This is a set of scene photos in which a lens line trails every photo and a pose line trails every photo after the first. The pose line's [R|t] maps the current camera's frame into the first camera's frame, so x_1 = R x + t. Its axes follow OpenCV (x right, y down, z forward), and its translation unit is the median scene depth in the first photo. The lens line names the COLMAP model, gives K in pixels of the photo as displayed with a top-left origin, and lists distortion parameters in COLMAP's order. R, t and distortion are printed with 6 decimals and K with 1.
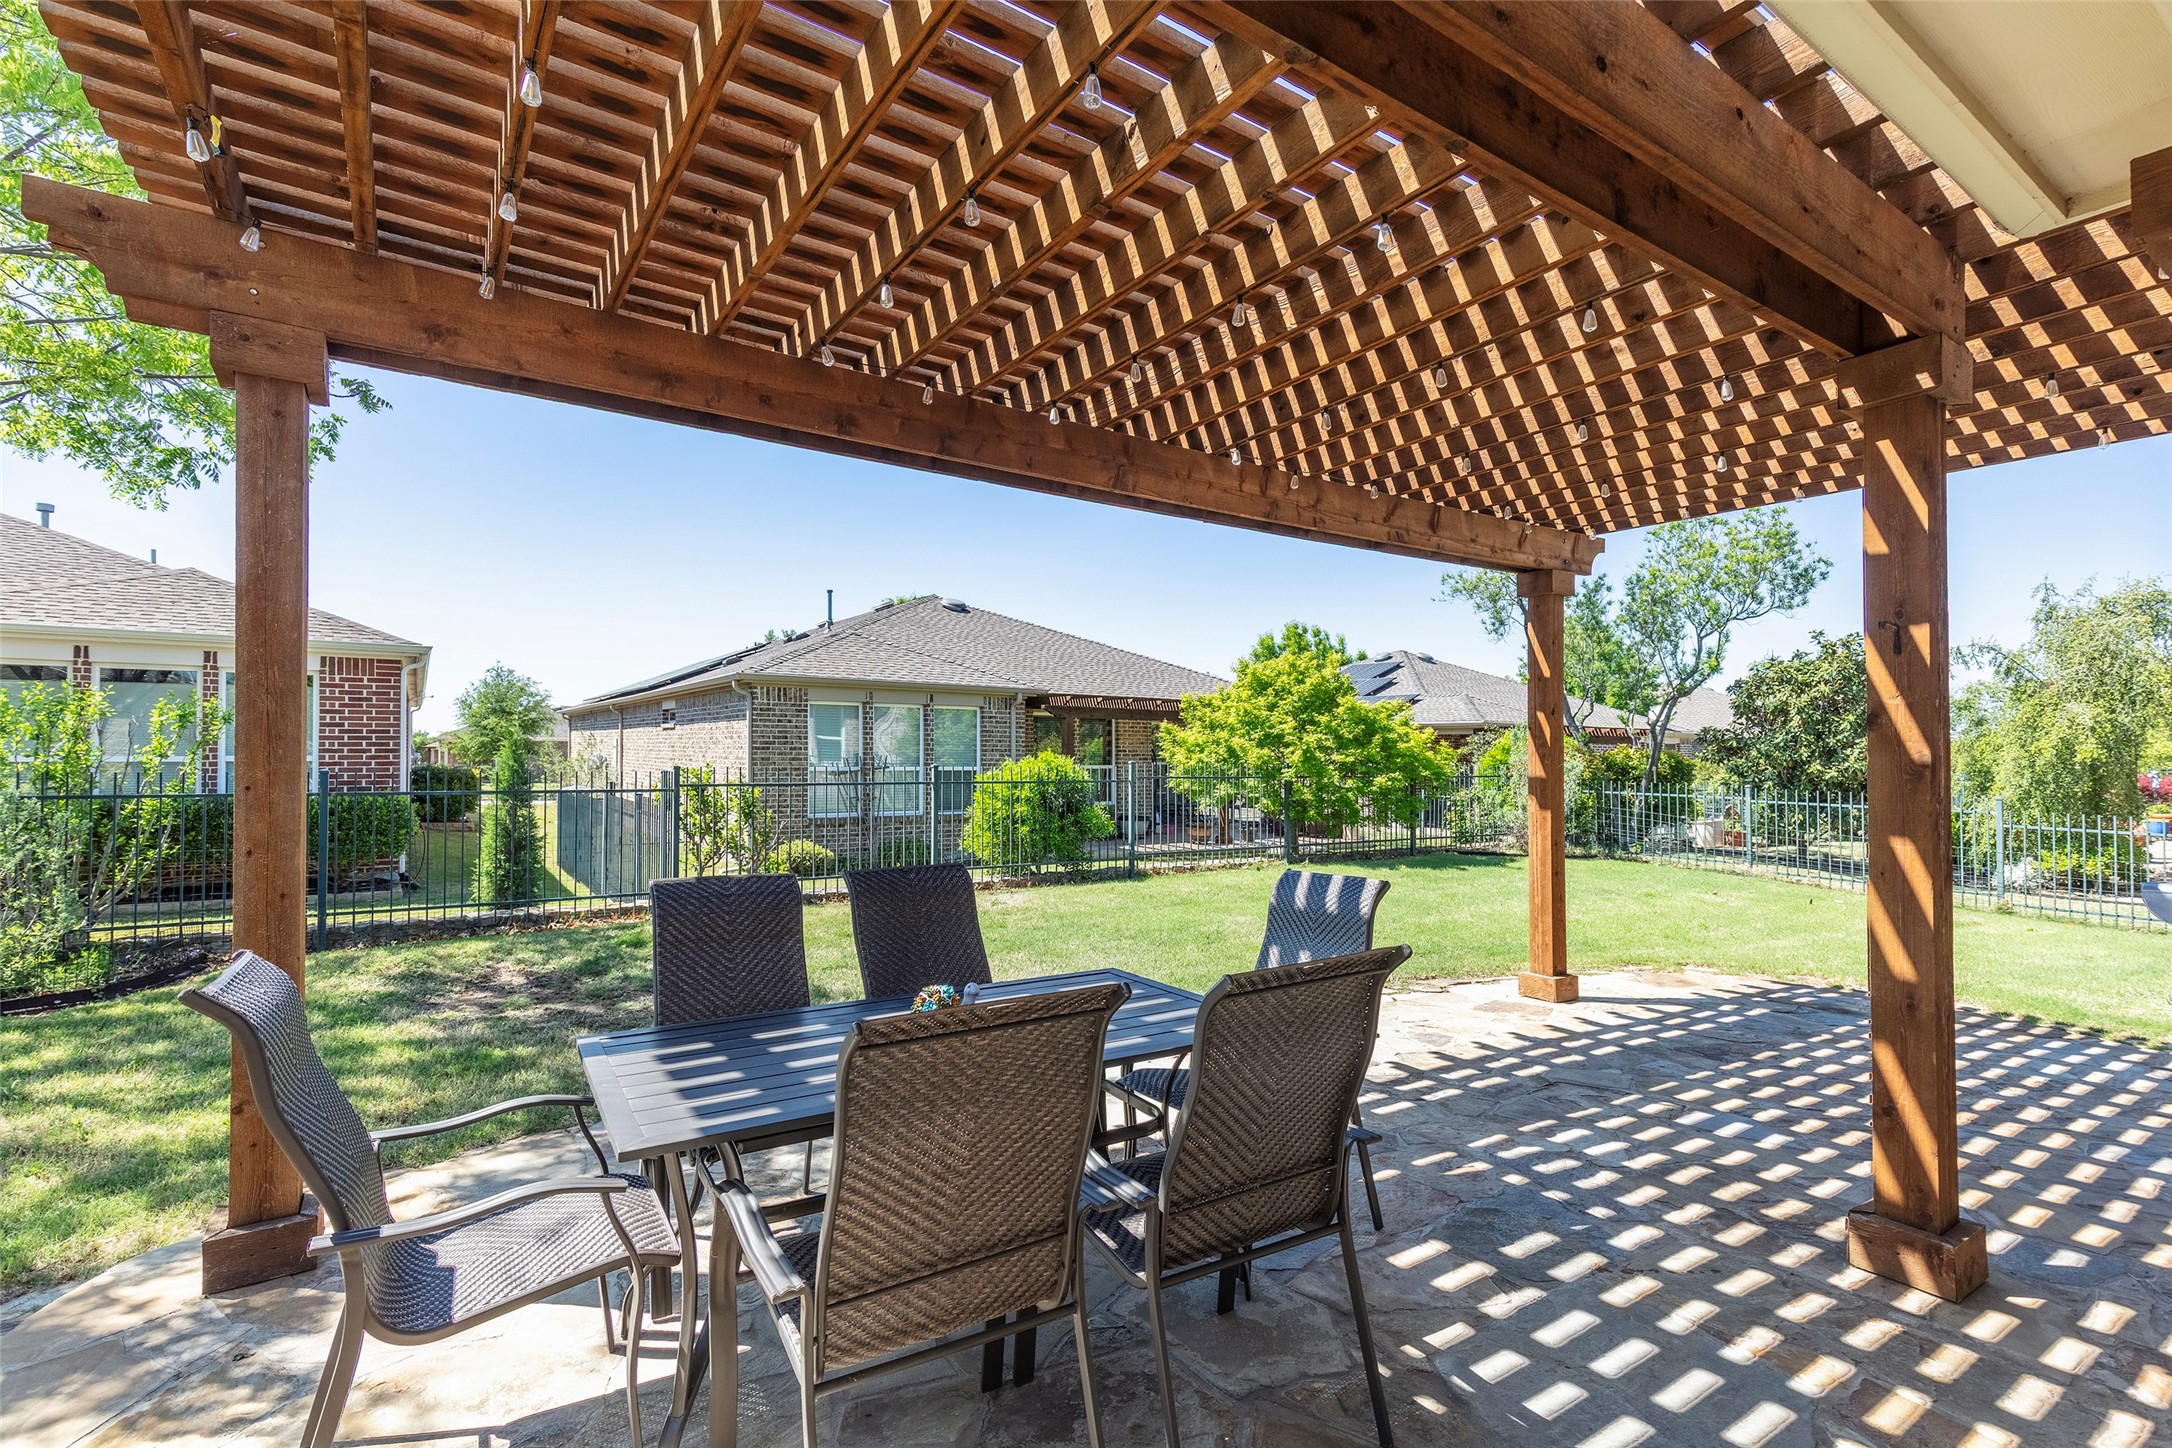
lens RADIAL K [[979.7, 0, 1079.4], [0, 979.7, 707.9], [0, 0, 1]] dist [0.004402, 0.000462]
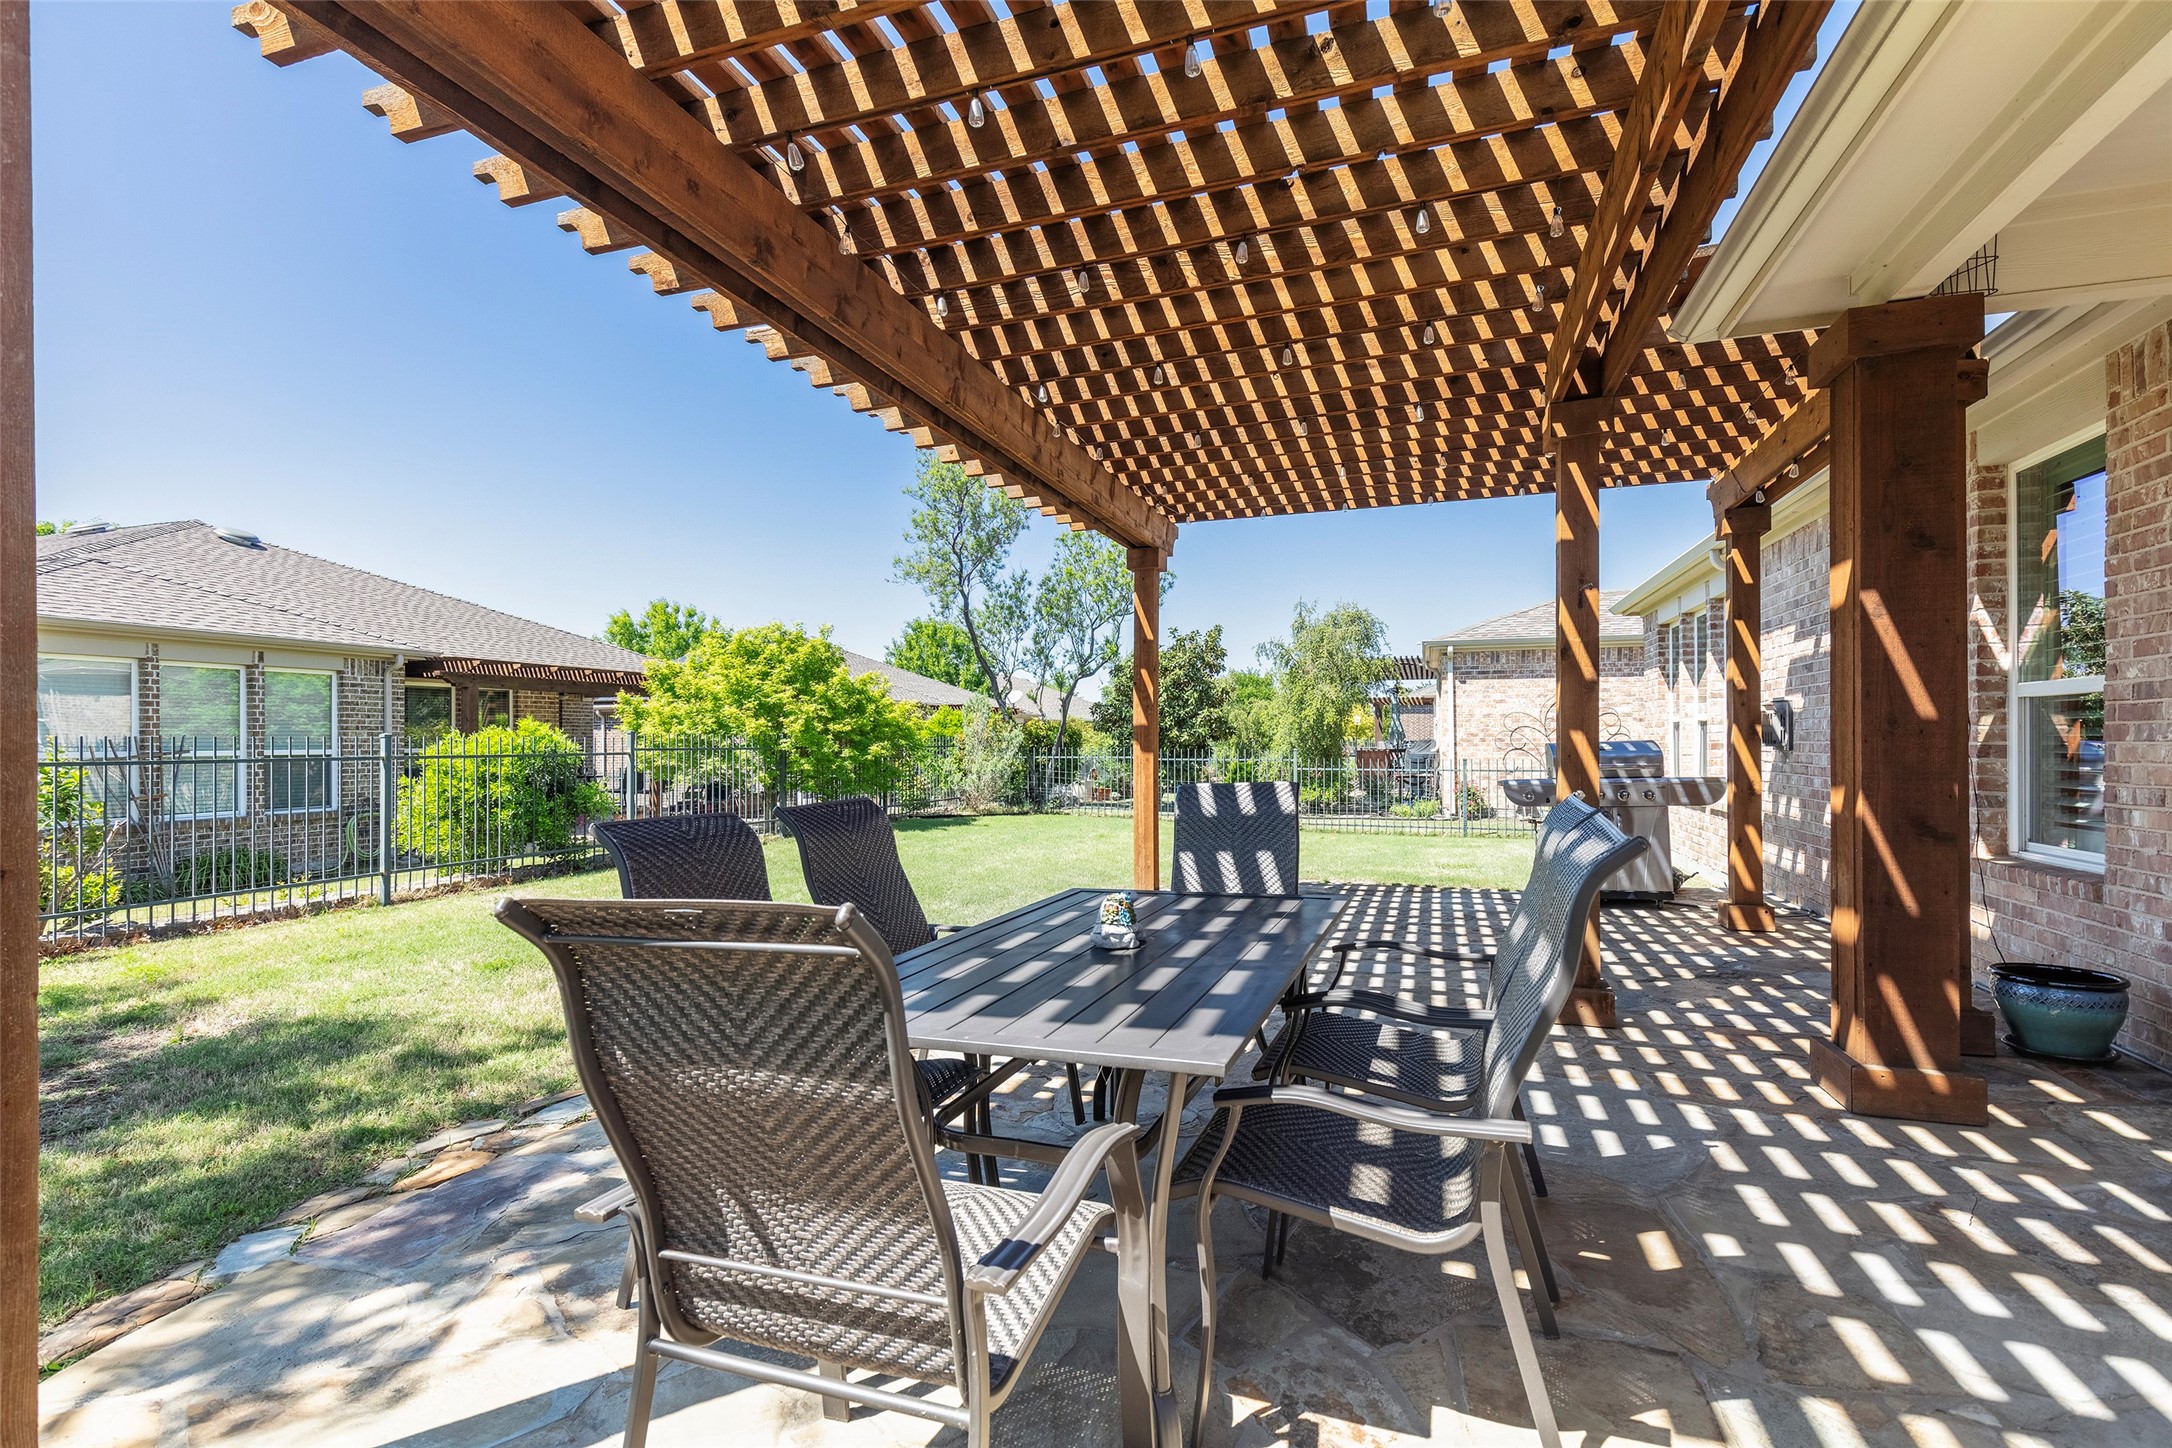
lens RADIAL K [[973.2, 0, 1067.6], [0, 973.2, 711.3], [0, 0, 1]] dist [0.014321, -0.000224]
pose [[0.798215, 0.002897, 0.602365, -0.149178], [-0.011818, 0.999871, 0.010853, 0.021023], [-0.602256, -0.015782, 0.798147, 0.061461]]
